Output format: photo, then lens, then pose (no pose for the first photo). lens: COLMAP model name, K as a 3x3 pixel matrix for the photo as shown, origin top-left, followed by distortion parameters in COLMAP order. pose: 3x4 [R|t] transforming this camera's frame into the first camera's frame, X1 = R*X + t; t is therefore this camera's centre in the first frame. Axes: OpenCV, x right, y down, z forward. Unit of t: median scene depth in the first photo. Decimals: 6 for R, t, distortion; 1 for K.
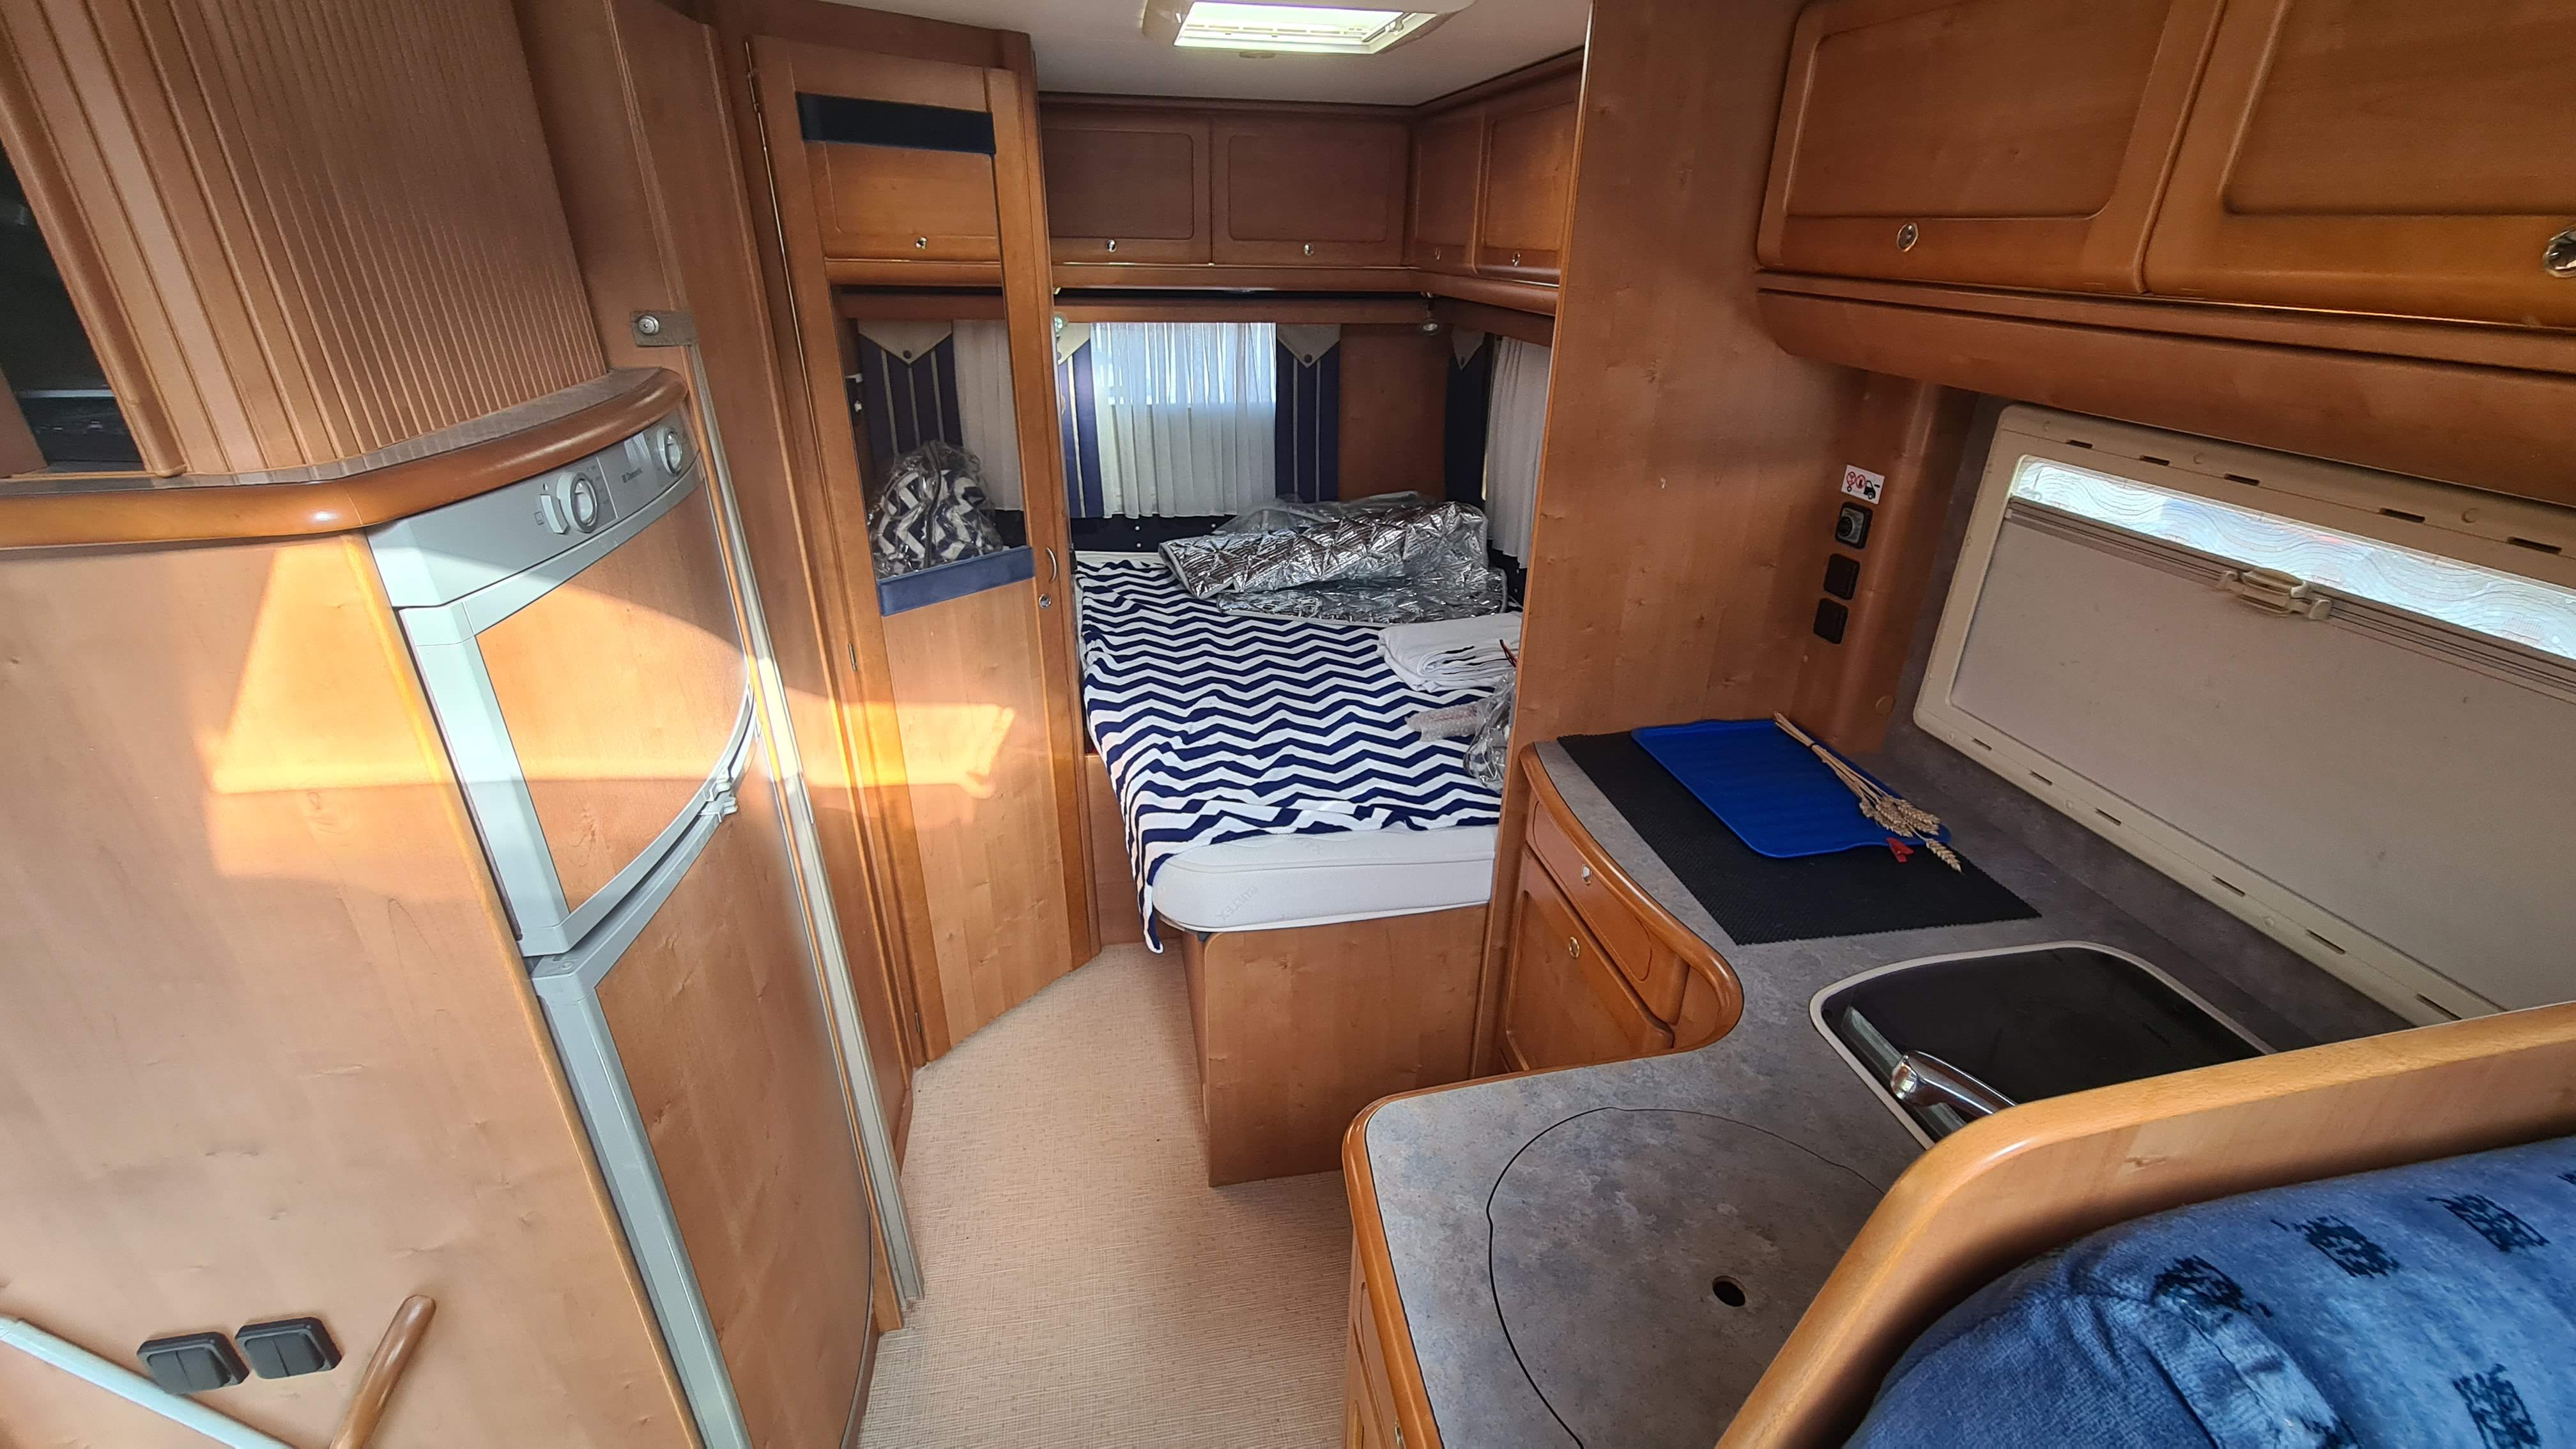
lens RADIAL K [[1058.0, 0, 1286.1], [0, 1058.0, 720.7], [0, 0, 1]] dist [-0.000669, -0.000177]
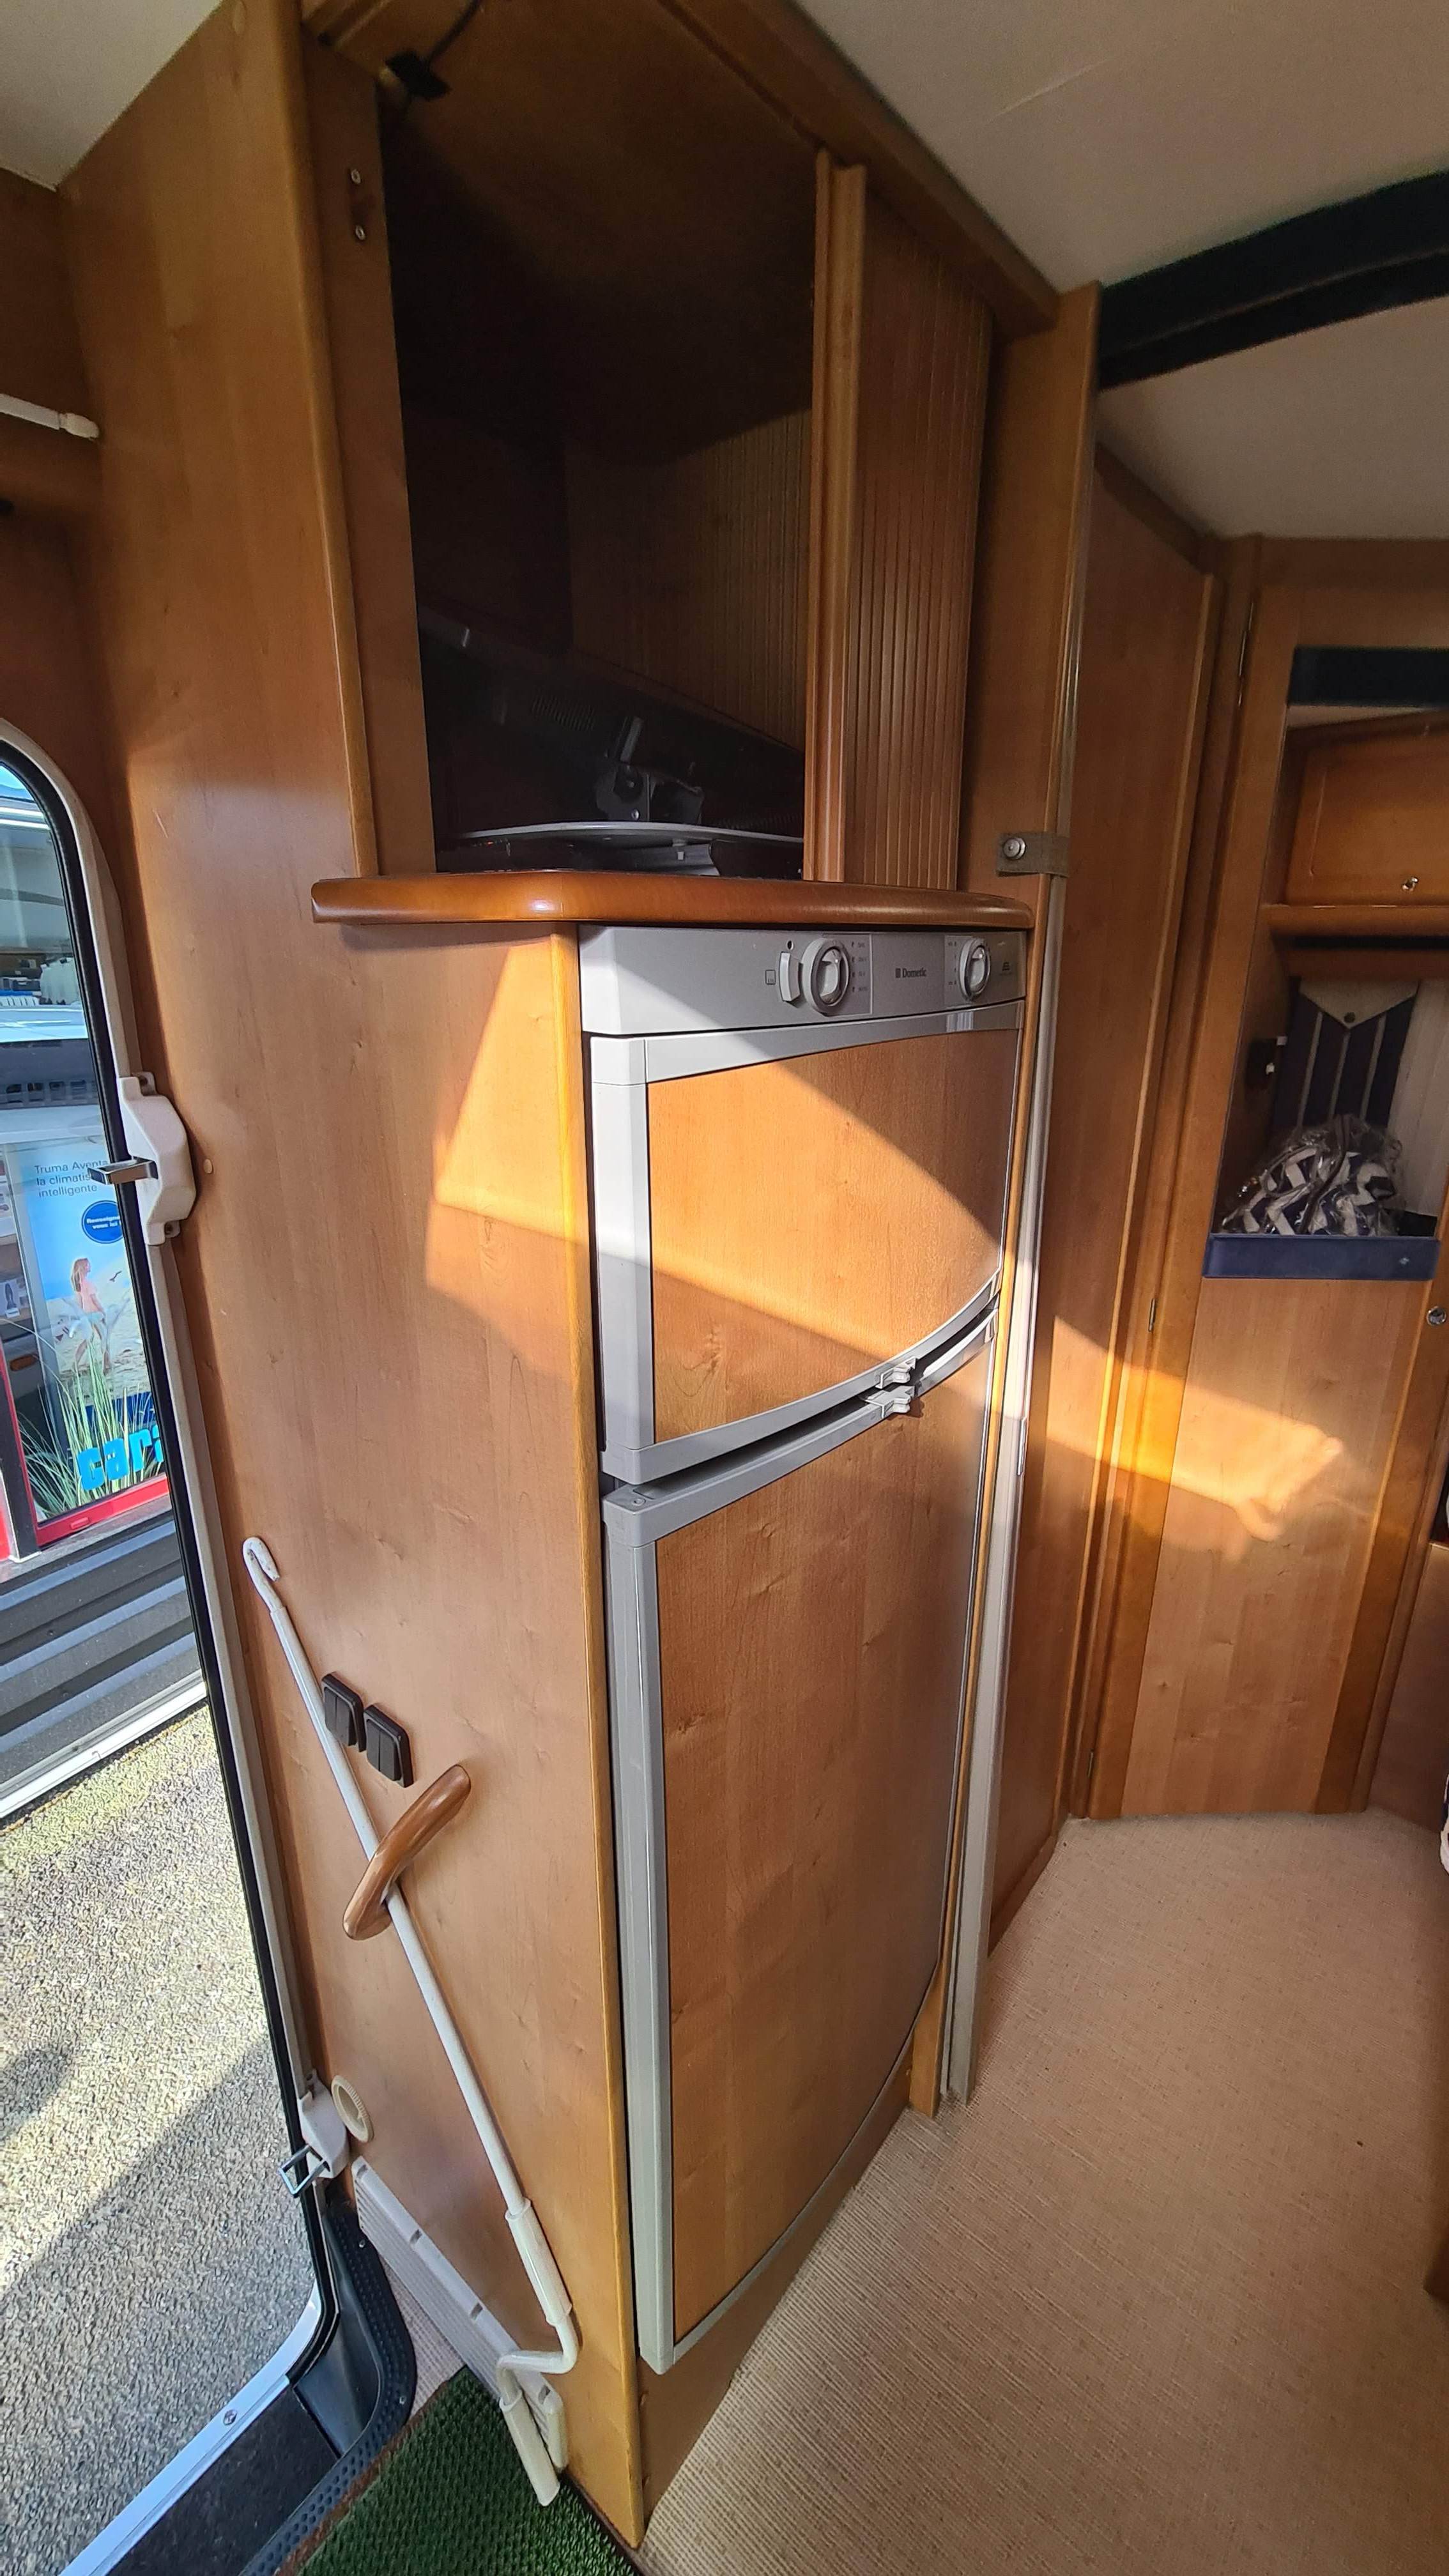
lens RADIAL K [[1058.0, 0, 725.5], [0, 1058.0, 1292.1], [0, 0, 1]] dist [-0.000669, -0.000177]
pose [[0.651021, 0.231203, -0.722991, -0.026626], [-0.317443, 0.948118, 0.017353, 0.015044], [0.689494, 0.218212, 0.690639, 0.171965]]
